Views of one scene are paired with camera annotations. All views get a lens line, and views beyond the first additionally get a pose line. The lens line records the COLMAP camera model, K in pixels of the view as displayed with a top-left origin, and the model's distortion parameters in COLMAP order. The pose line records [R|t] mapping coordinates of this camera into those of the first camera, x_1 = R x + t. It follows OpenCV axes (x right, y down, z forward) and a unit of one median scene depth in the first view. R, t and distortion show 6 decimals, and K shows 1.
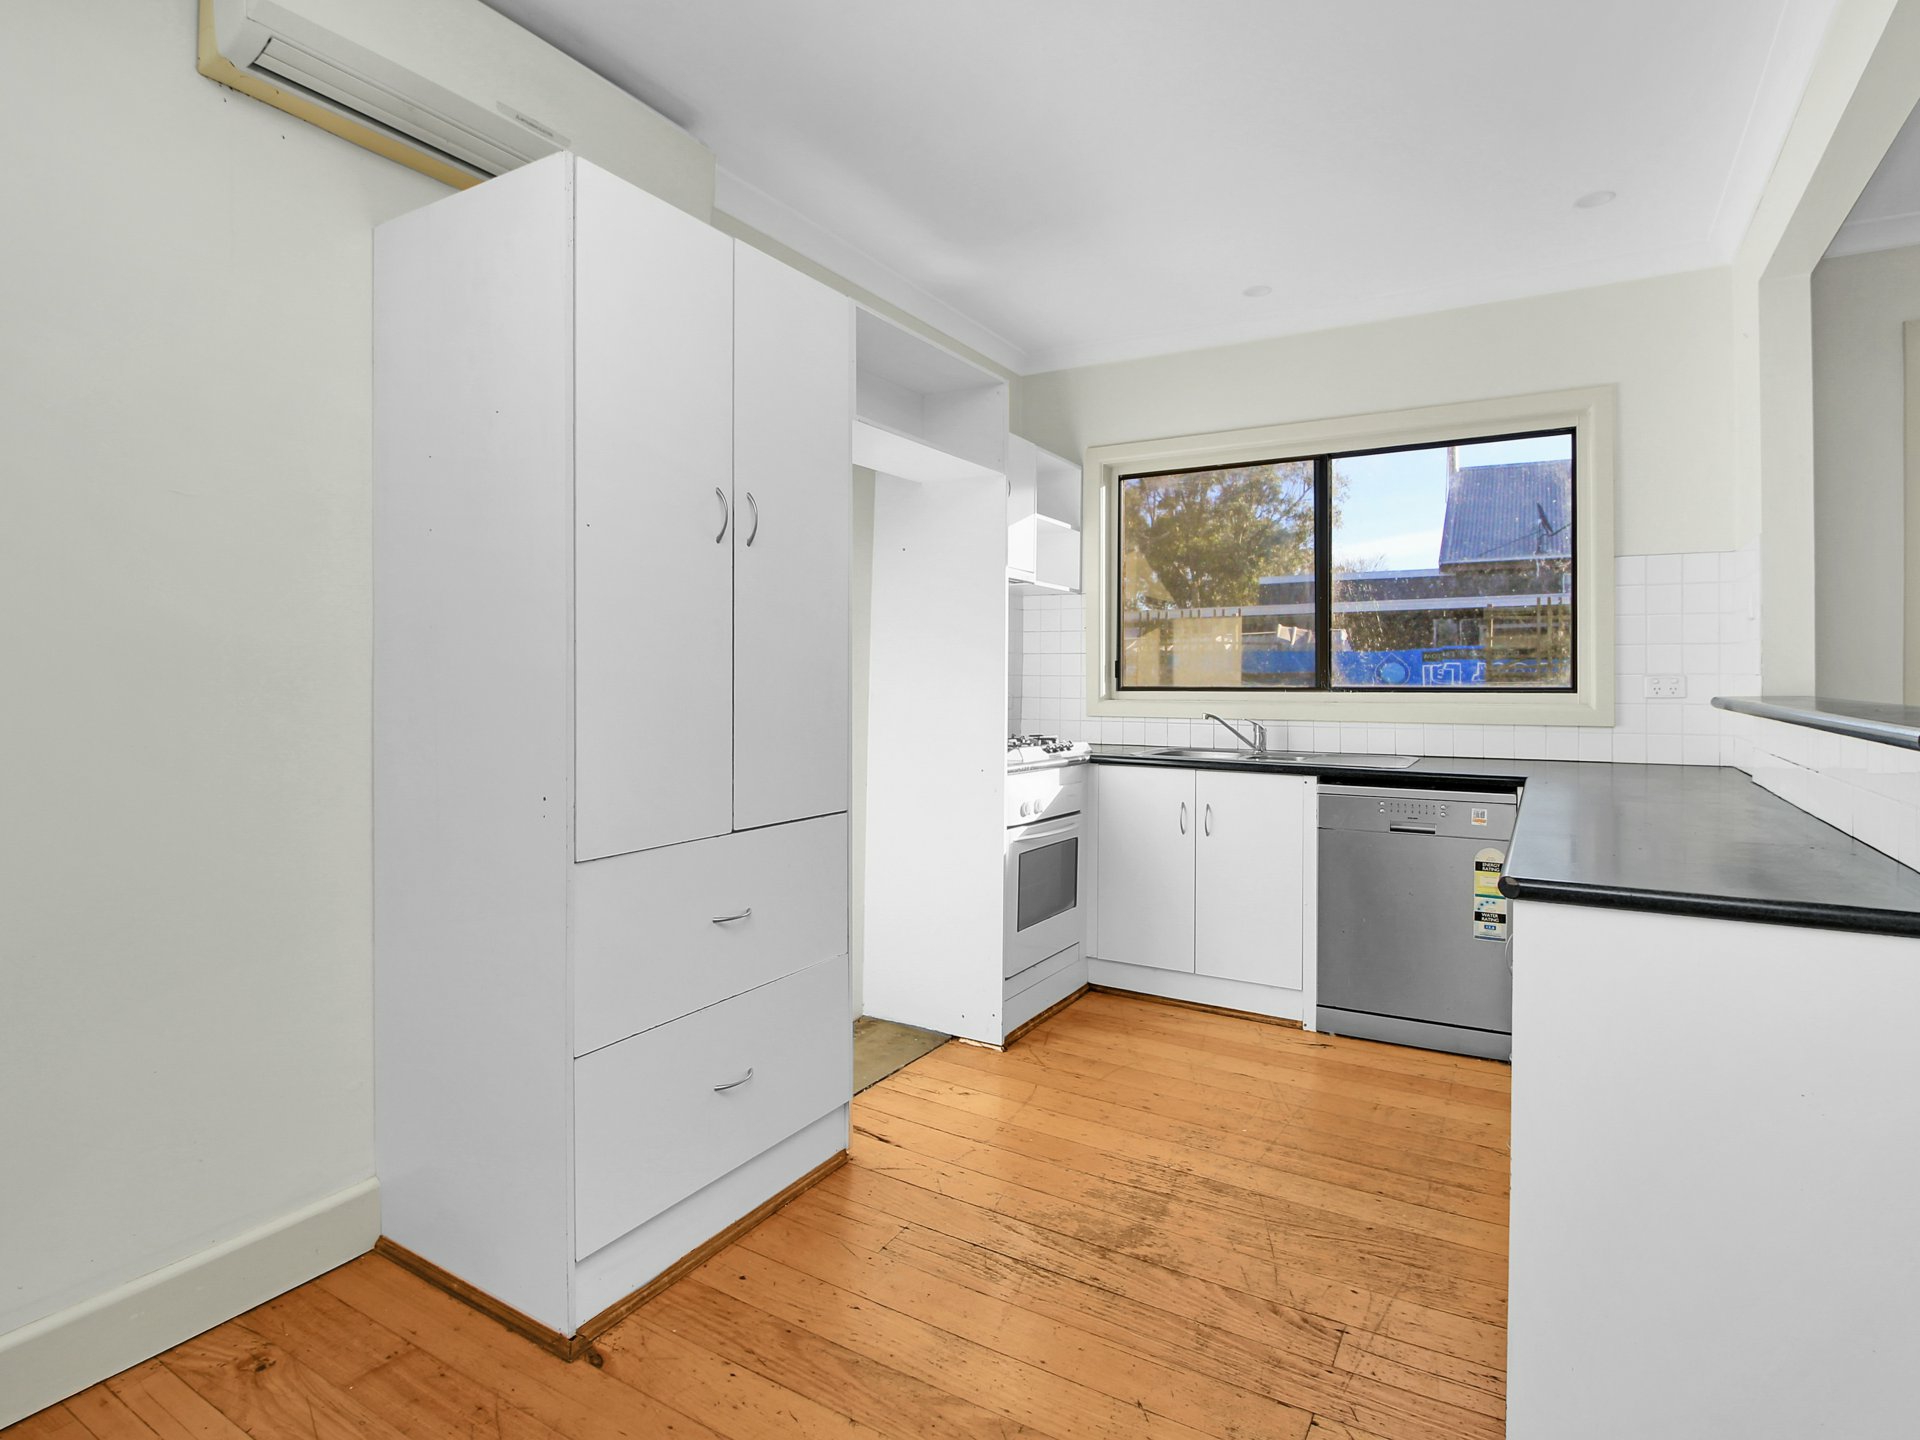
lens RADIAL K [[1037.6, 0, 962.4], [0, 1037.6, 670.6], [0, 0, 1]] dist [-0.021648, -0.000963]
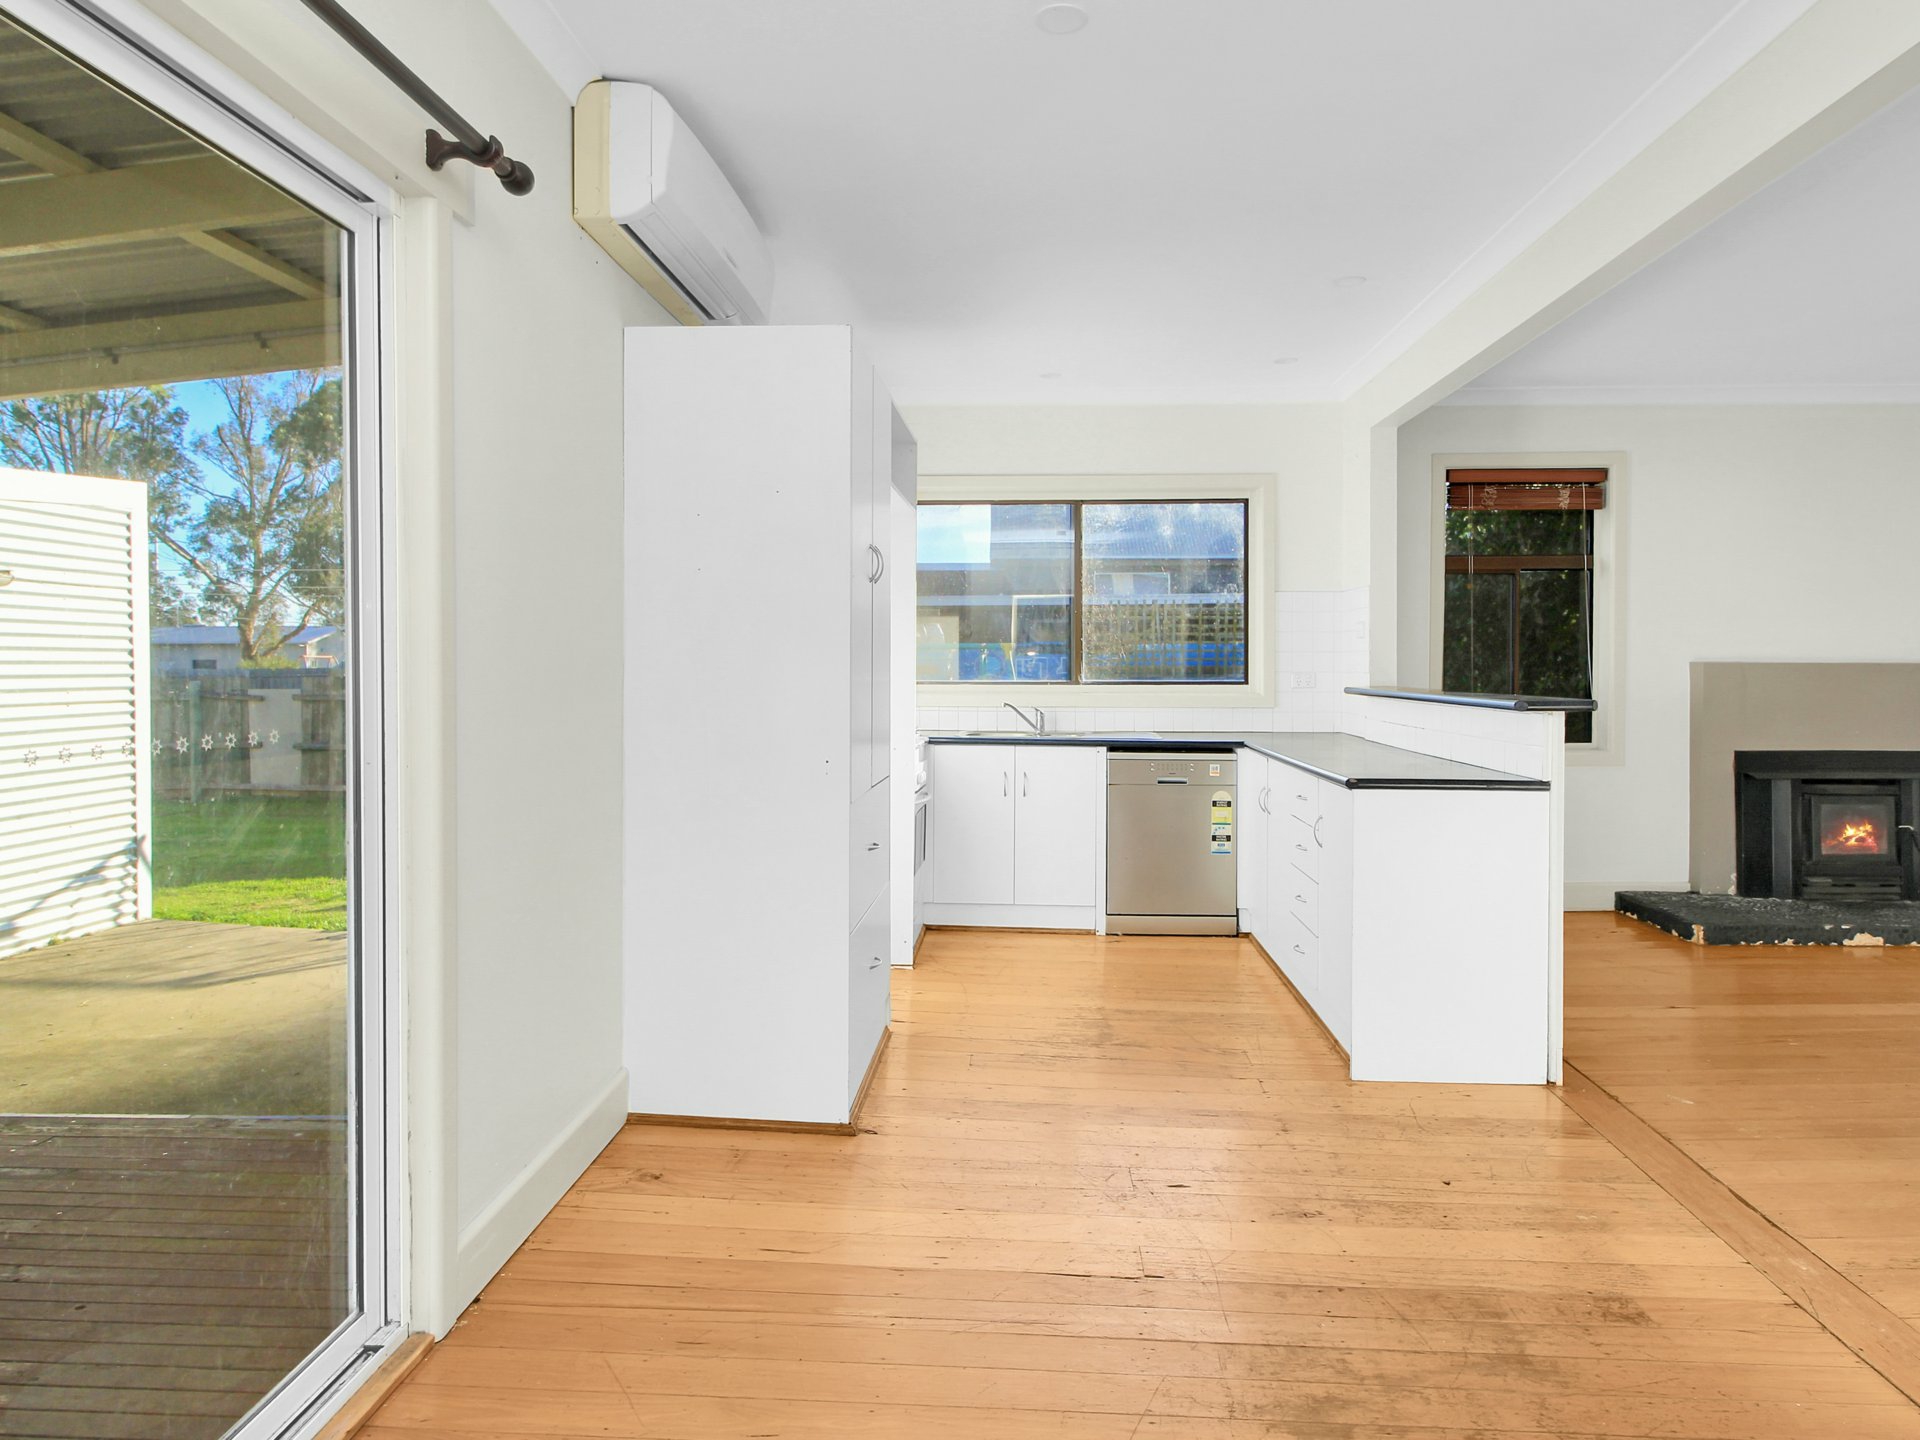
lens RADIAL K [[1274.6, 0, 958.9], [0, 1274.6, 662.7], [0, 0, 1]] dist [-0.031874, -0.002379]
pose [[0.881951, 0.001911, 0.471337, -0.618082], [-0.002582, 0.999996, 0.000777, -0.009686], [-0.471334, -0.001903, 0.881953, -0.386893]]
